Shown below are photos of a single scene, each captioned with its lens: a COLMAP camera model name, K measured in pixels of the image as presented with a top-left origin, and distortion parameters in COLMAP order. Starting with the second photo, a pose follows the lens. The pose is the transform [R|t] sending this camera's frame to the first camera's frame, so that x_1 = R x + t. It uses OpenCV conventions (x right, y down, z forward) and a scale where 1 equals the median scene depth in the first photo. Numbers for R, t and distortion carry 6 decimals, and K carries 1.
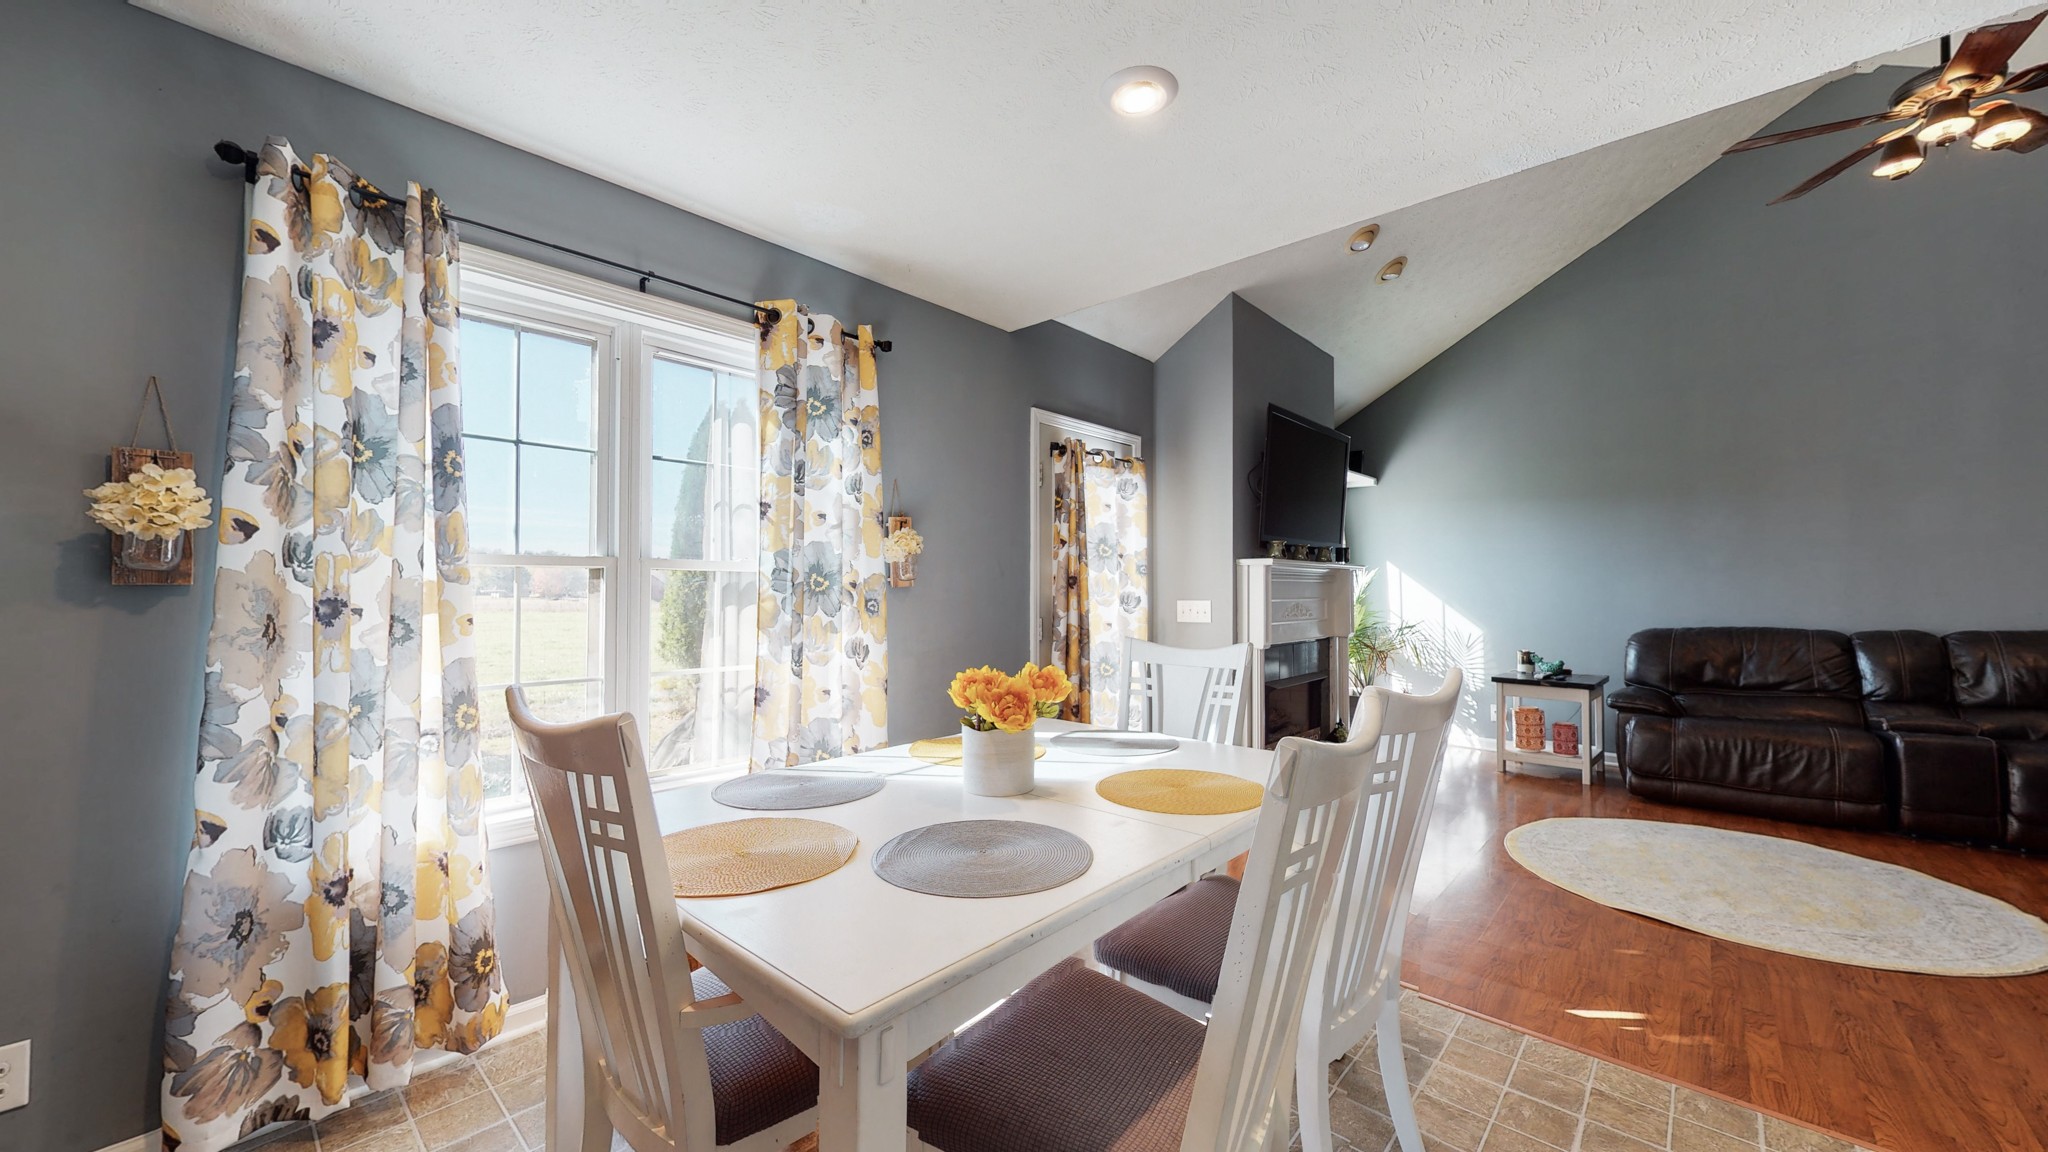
lens RADIAL K [[749.1, 0, 1026.4], [0, 749.1, 579.0], [0, 0, 1]] dist [-0.001052, 0.000343]
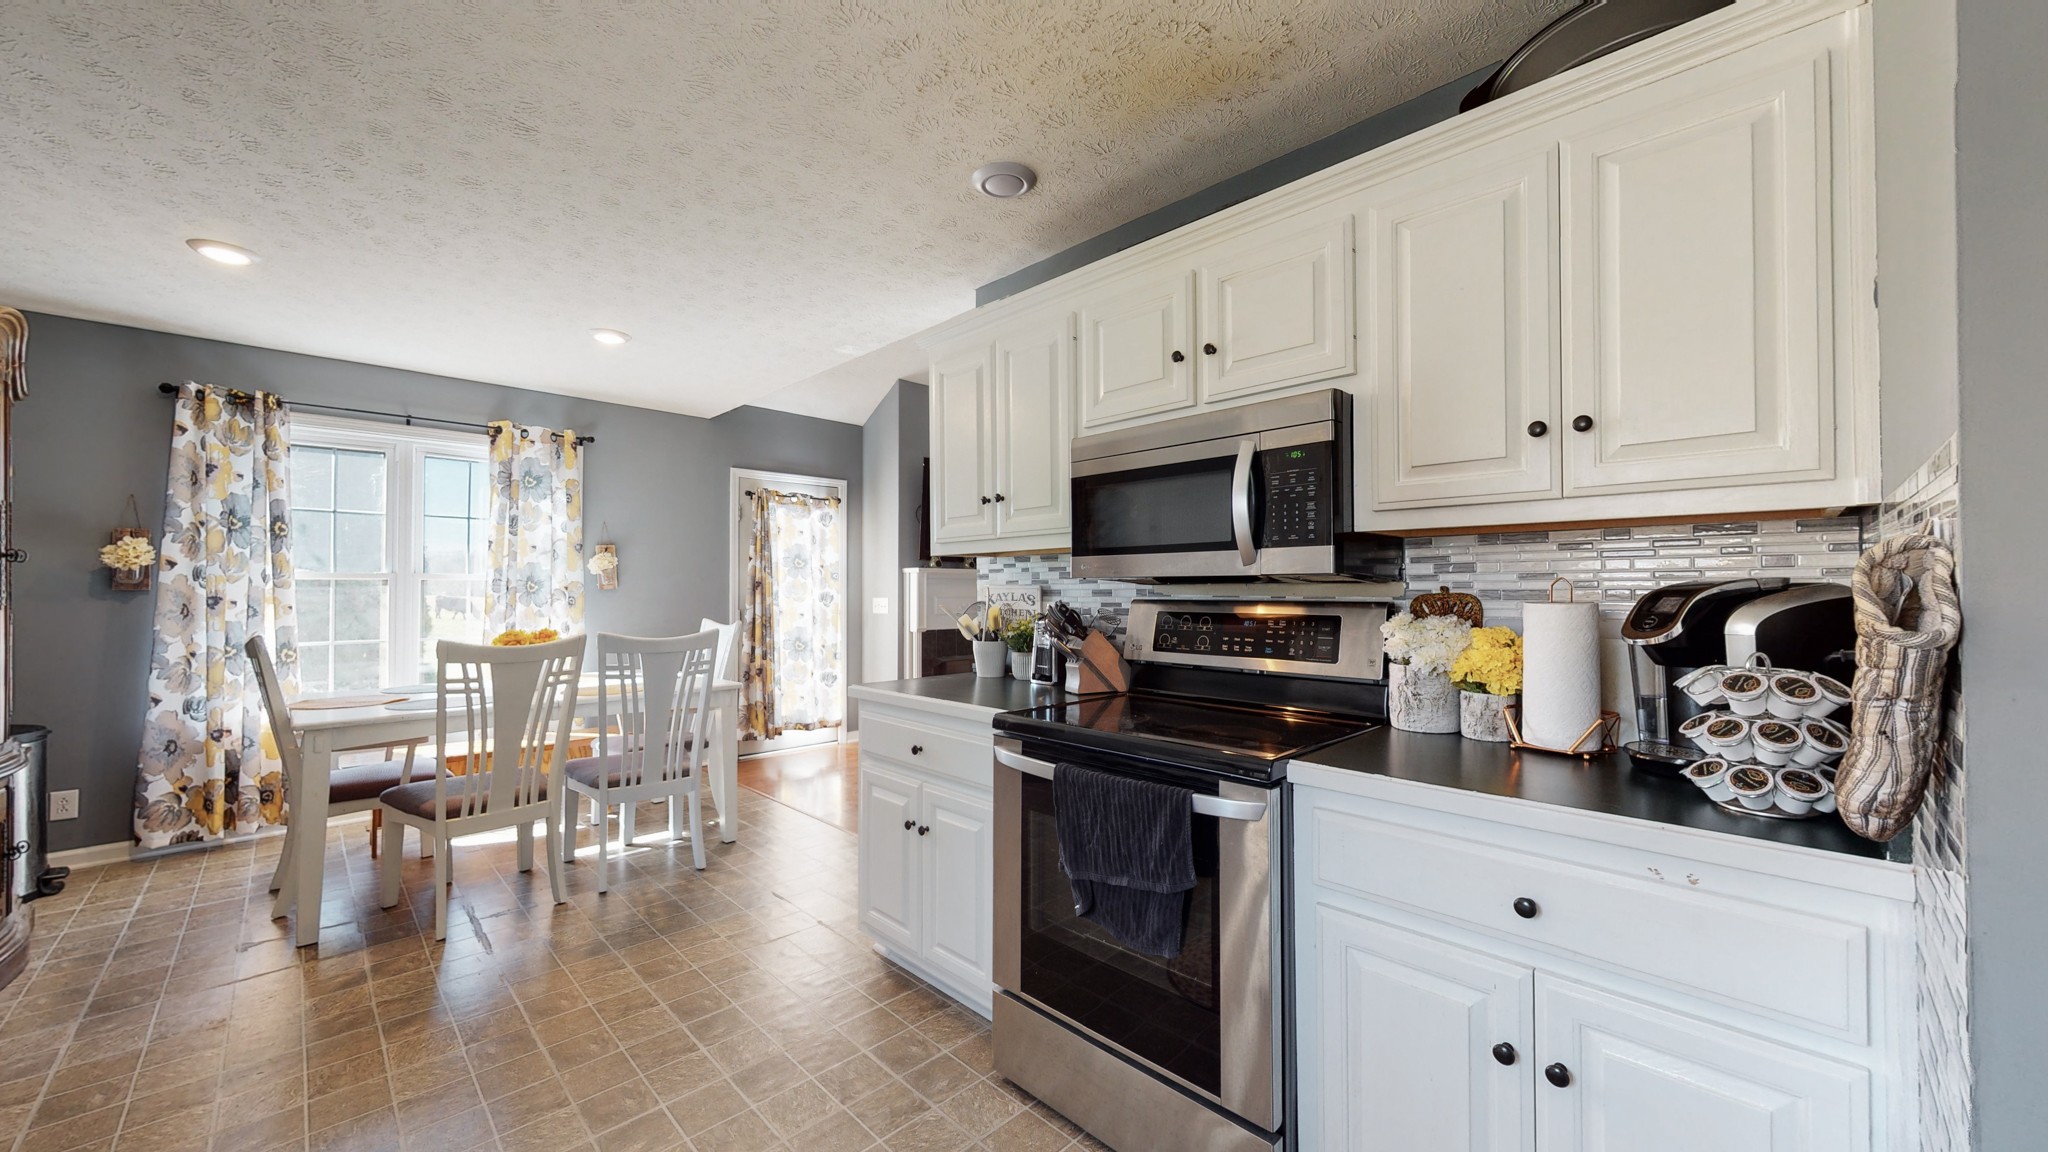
lens RADIAL K [[749.1, 0, 1024.7], [0, 749.1, 579.4], [0, 0, 1]] dist [-0.001052, 0.000343]
pose [[0.998303, -0.002654, -0.058168, 1.185427], [0.002711, 0.999996, 0.000910, -0.013518], [0.058165, -0.001066, 0.998306, -0.781092]]
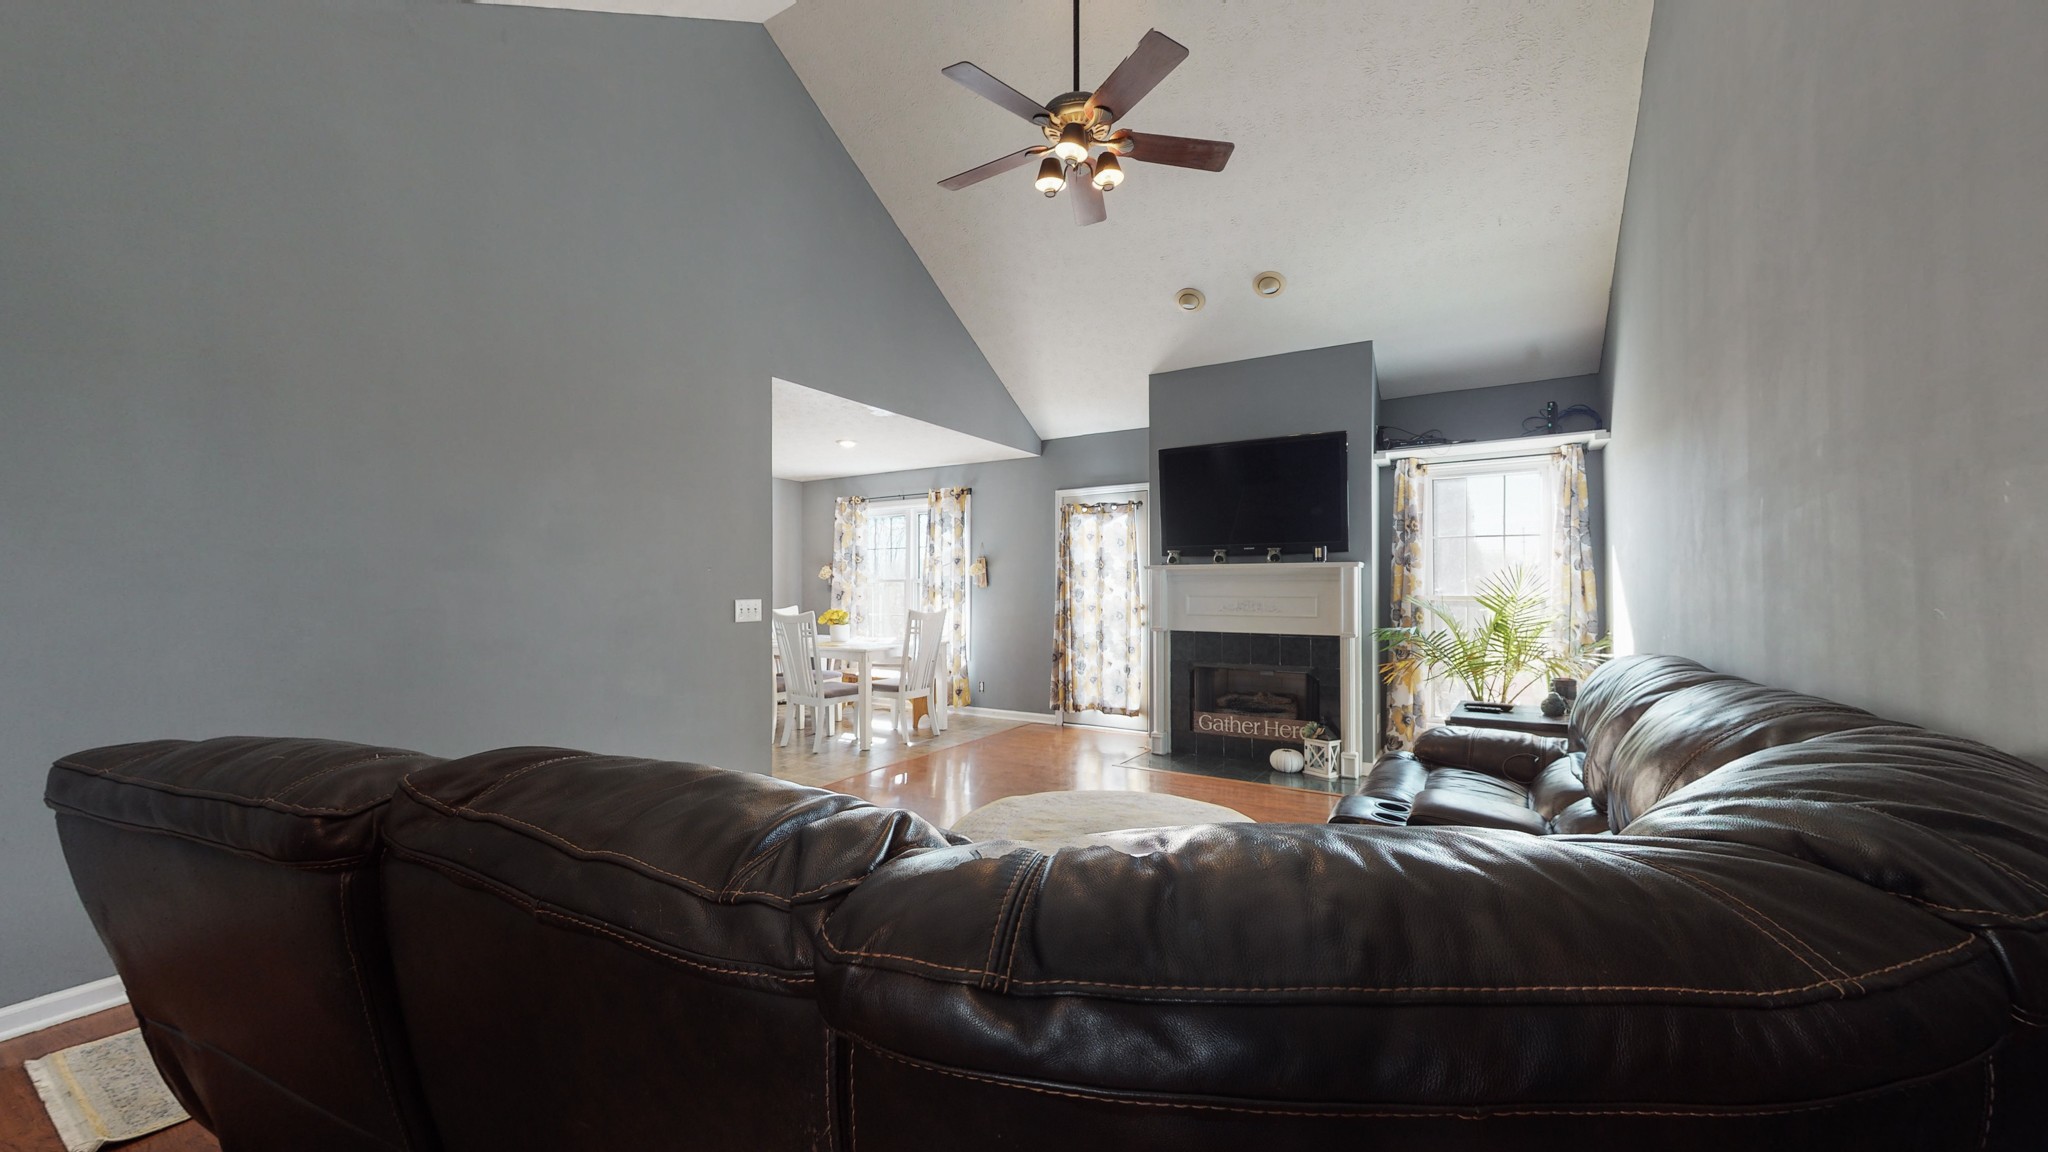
lens RADIAL K [[749.1, 0, 1027.3], [0, 749.1, 575.5], [0, 0, 1]] dist [-0.001052, 0.000343]
pose [[0.187144, -0.020760, -0.982113, 3.204879], [0.014794, 0.999723, -0.018313, 0.026305], [0.982221, -0.011102, 0.187399, 1.022887]]
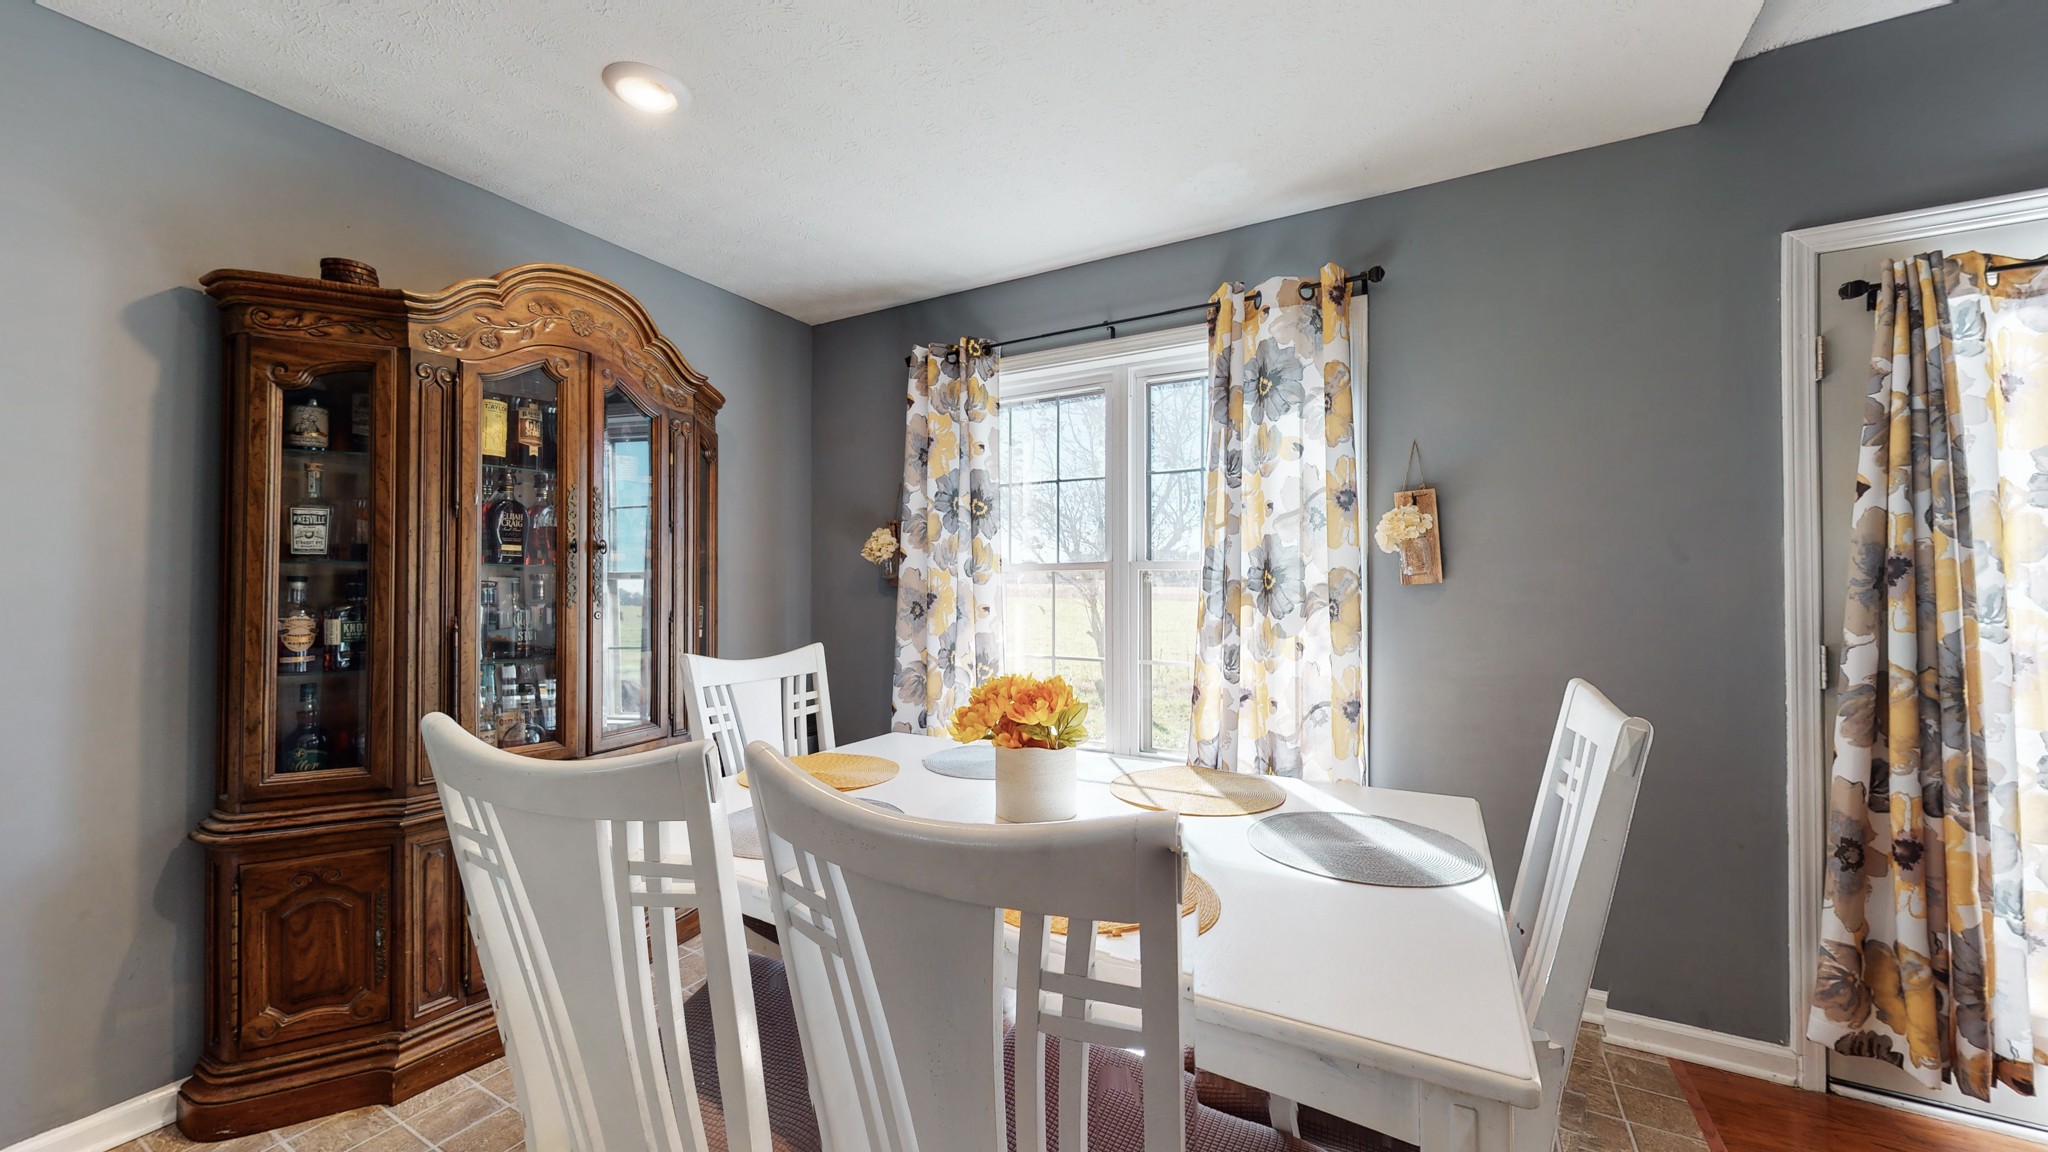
lens RADIAL K [[749.1, 0, 1021.7], [0, 749.1, 579.1], [0, 0, 1]] dist [-0.001052, 0.000343]
pose [[0.225713, -0.012319, -0.974116, 0.683668], [0.014274, 0.999855, -0.009337, 0.009594], [0.974089, -0.011797, 0.225856, 0.656014]]
